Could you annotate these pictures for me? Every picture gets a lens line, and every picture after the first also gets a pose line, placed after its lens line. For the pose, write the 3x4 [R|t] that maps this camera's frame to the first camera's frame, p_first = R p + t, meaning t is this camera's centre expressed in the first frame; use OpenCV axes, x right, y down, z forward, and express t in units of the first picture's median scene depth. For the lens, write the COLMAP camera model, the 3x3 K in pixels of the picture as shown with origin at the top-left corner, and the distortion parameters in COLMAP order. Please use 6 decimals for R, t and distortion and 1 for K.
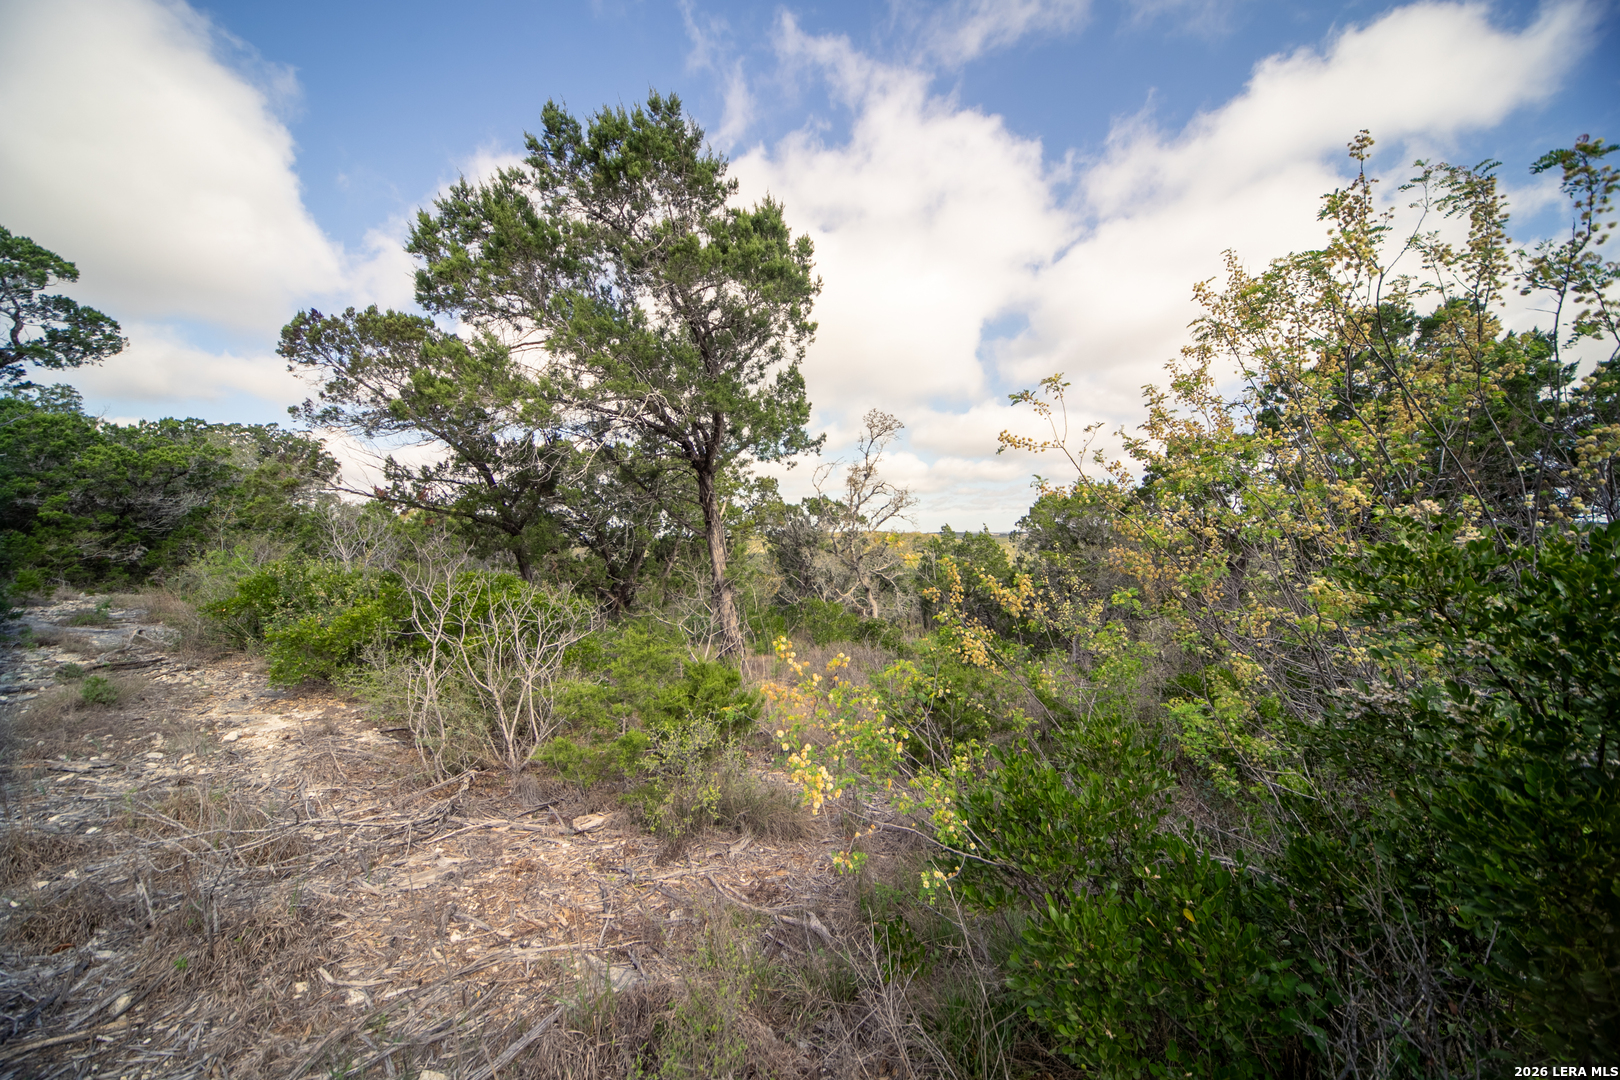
lens RADIAL K [[562.5, 0, 805.6], [0, 562.5, 541.4], [0, 0, 1]] dist [-0.007664, 0.000109]
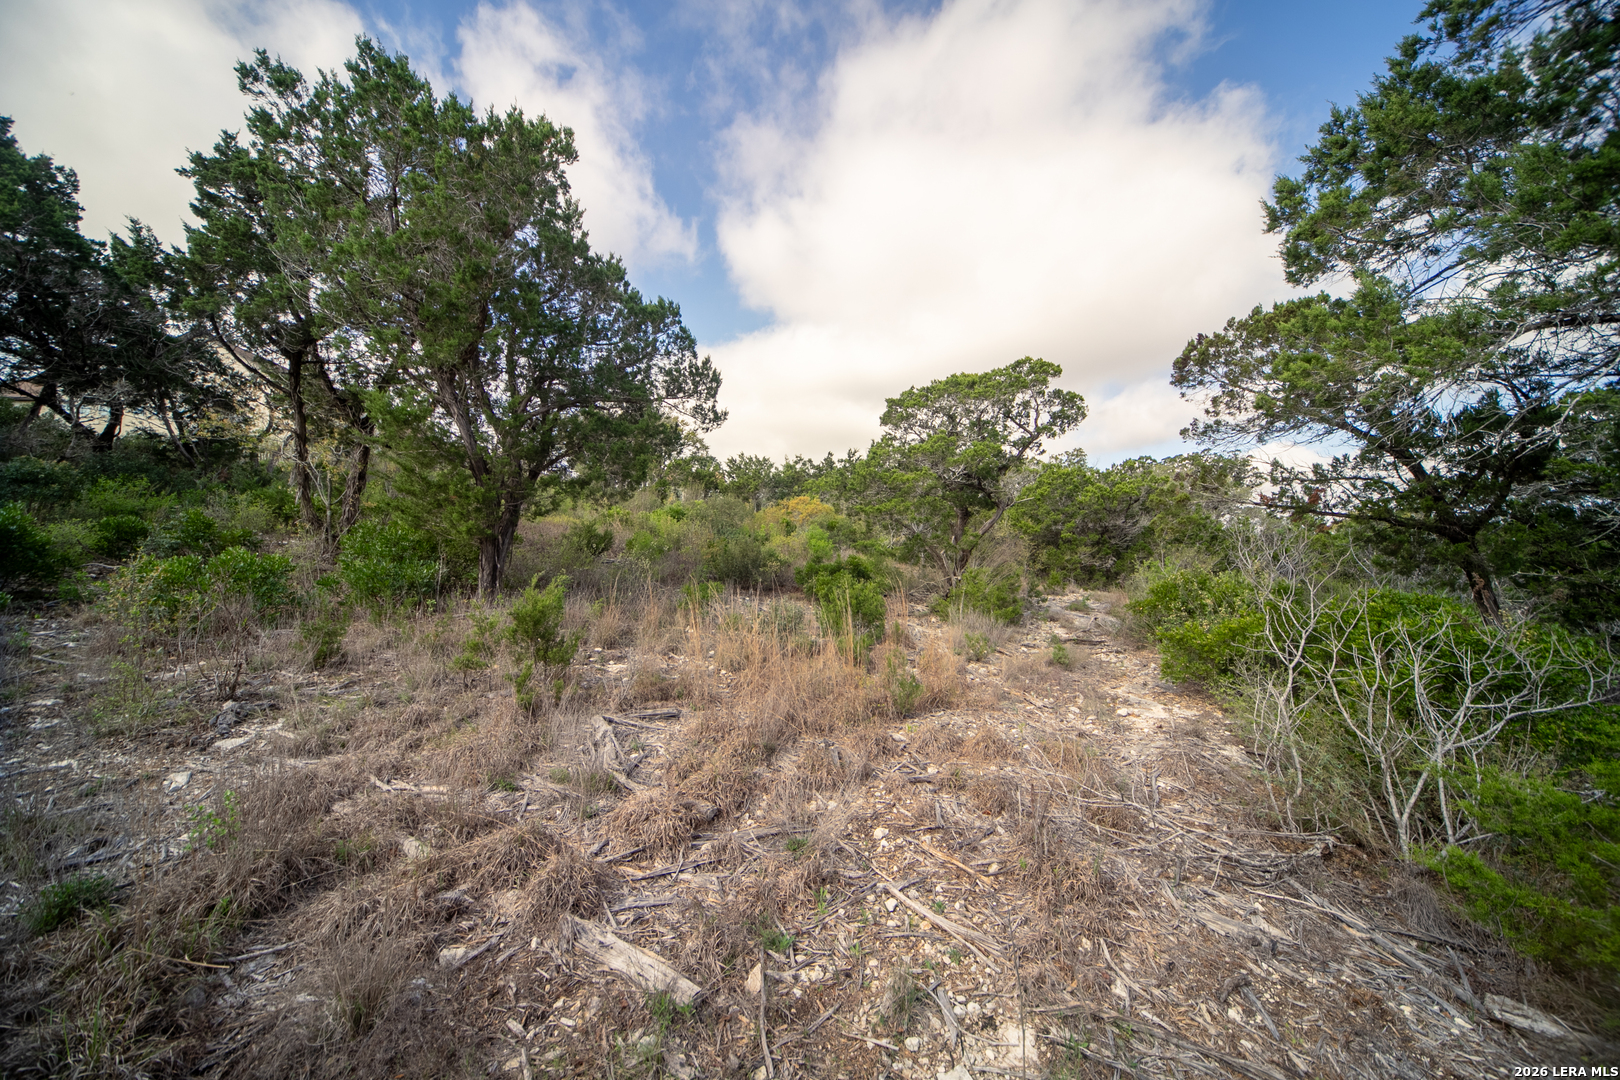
lens RADIAL K [[562.5, 0, 805.6], [0, 562.5, 541.4], [0, 0, 1]] dist [-0.007664, 0.000109]
pose [[0.172348, -0.020380, -0.984825, 0.033523], [-0.004991, 0.999755, -0.021562, 0.007397], [0.985023, 0.008632, 0.172204, 0.074053]]
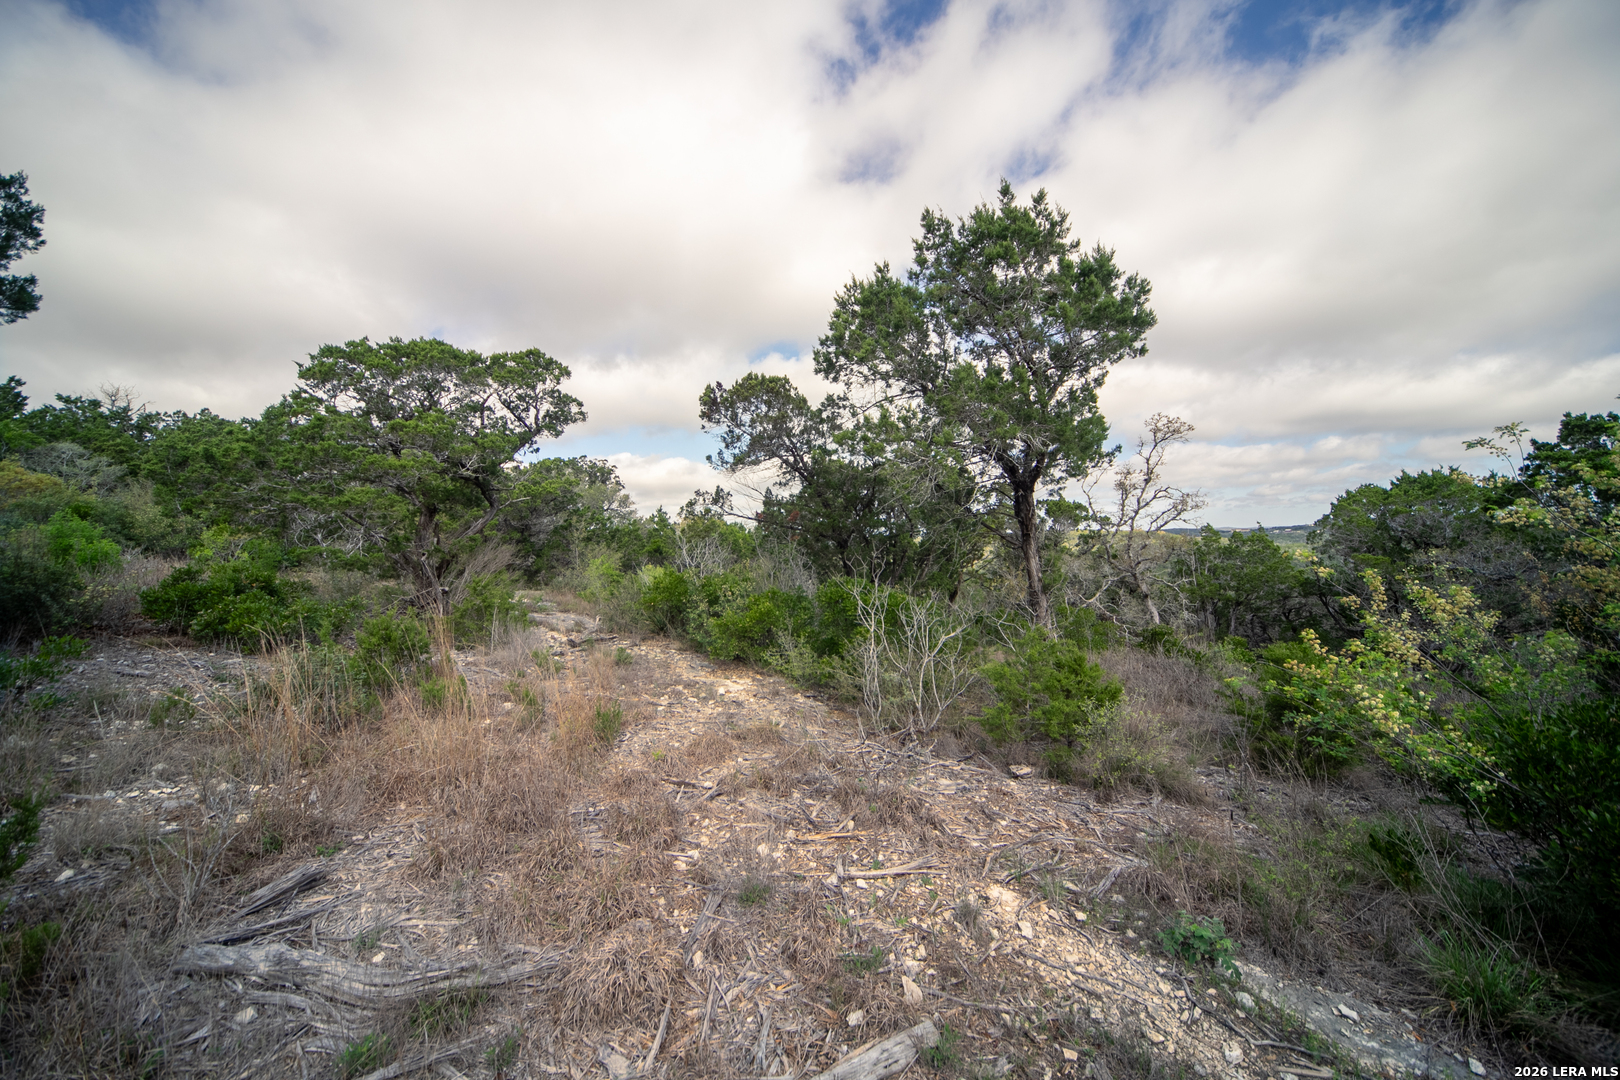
lens RADIAL K [[576.3, 0, 810.0], [0, 576.3, 540.0], [0, 0, 1]] dist [-0.011925, -0.000031]
pose [[0.948988, -0.014329, -0.314987, -0.230205], [0.012651, 0.999893, -0.007371, -0.020526], [0.315059, 0.003010, 0.949067, -0.239501]]
